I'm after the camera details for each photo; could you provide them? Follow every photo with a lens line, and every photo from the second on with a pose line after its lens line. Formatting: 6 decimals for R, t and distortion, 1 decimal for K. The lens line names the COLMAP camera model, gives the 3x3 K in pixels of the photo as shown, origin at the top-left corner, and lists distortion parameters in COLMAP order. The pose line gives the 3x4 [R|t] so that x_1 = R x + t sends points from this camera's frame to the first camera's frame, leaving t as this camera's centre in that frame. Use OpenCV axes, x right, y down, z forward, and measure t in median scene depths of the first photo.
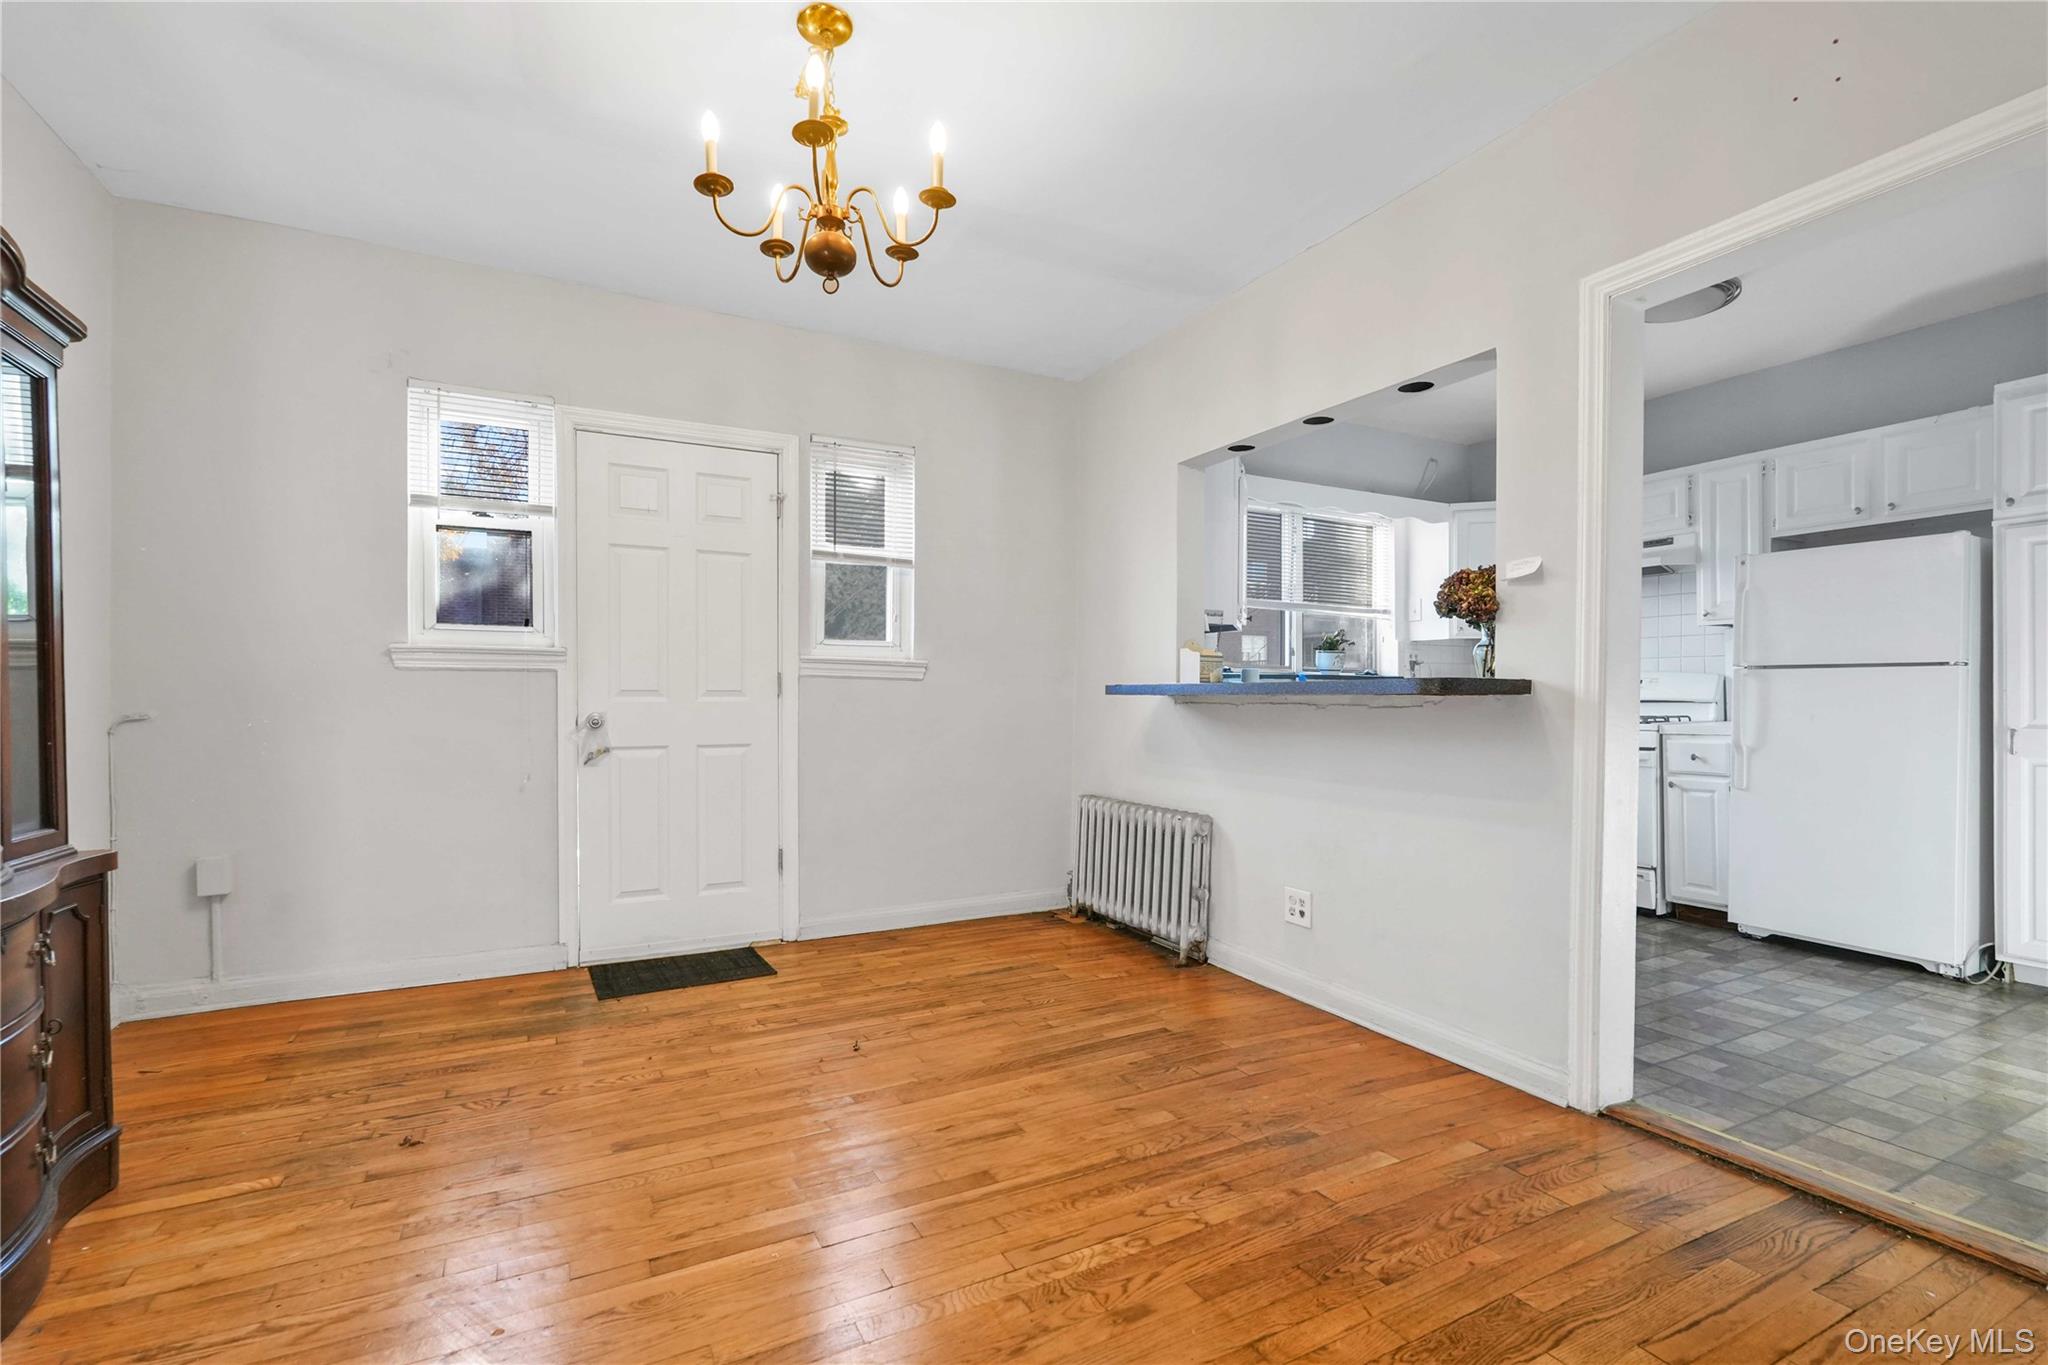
lens RADIAL K [[900.2, 0, 1017.9], [0, 900.2, 698.1], [0, 0, 1]] dist [-0.019876, 0.009328]
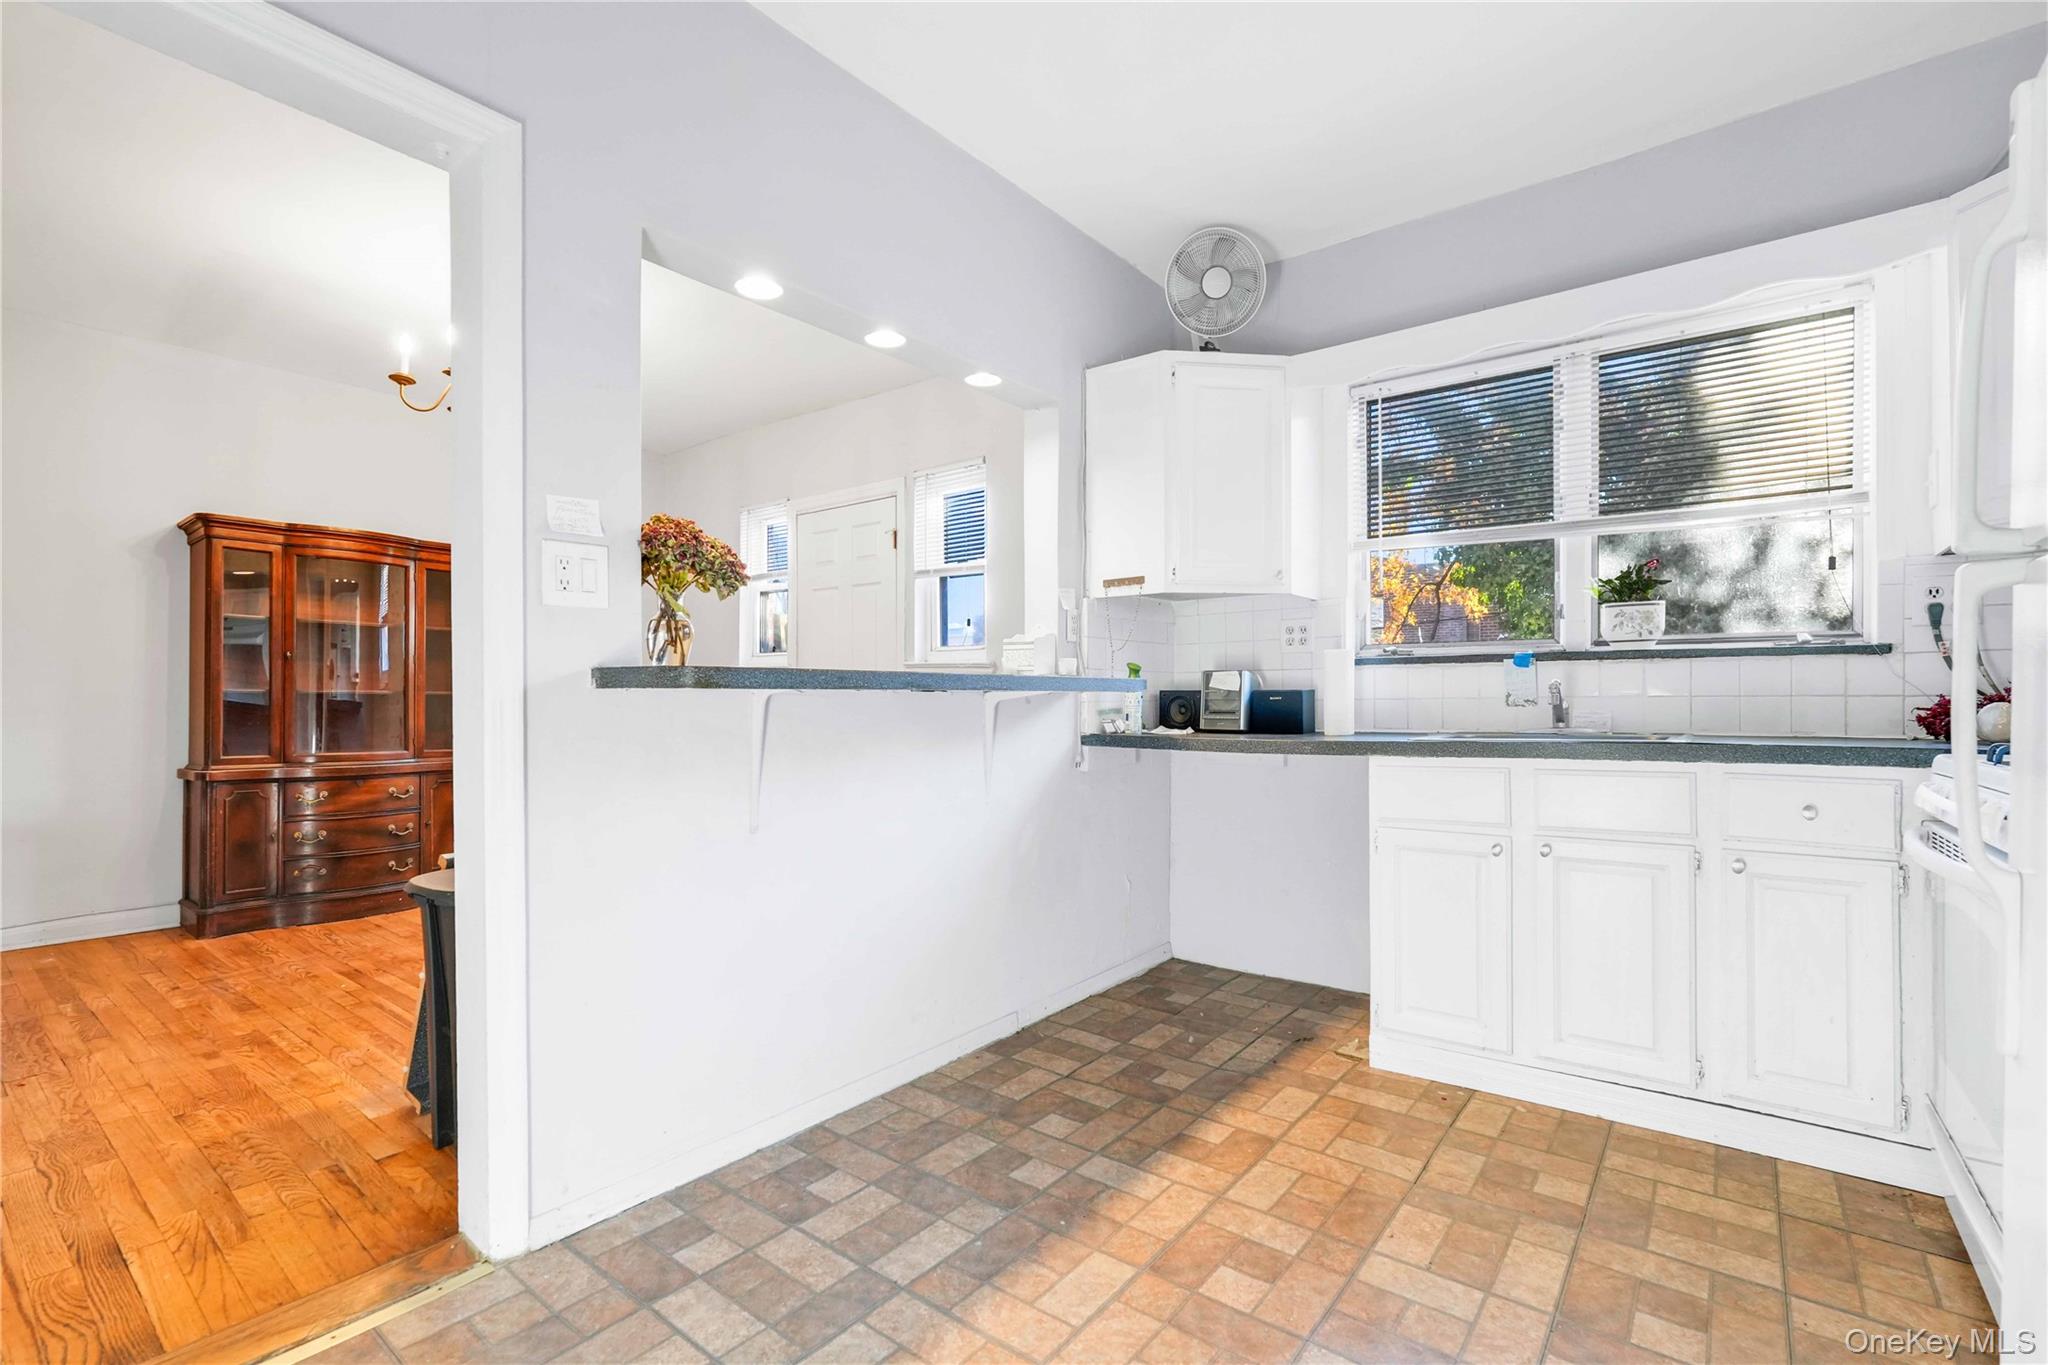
lens RADIAL K [[910.1, 0, 1027.2], [0, 910.1, 696.9], [0, 0, 1]] dist [-0.016561, 0.008830]
pose [[0.426432, -0.005214, -0.904505, 1.063741], [-0.001028, 0.999980, -0.006249, 0.006492], [0.904519, 0.003594, 0.426418, 0.755072]]
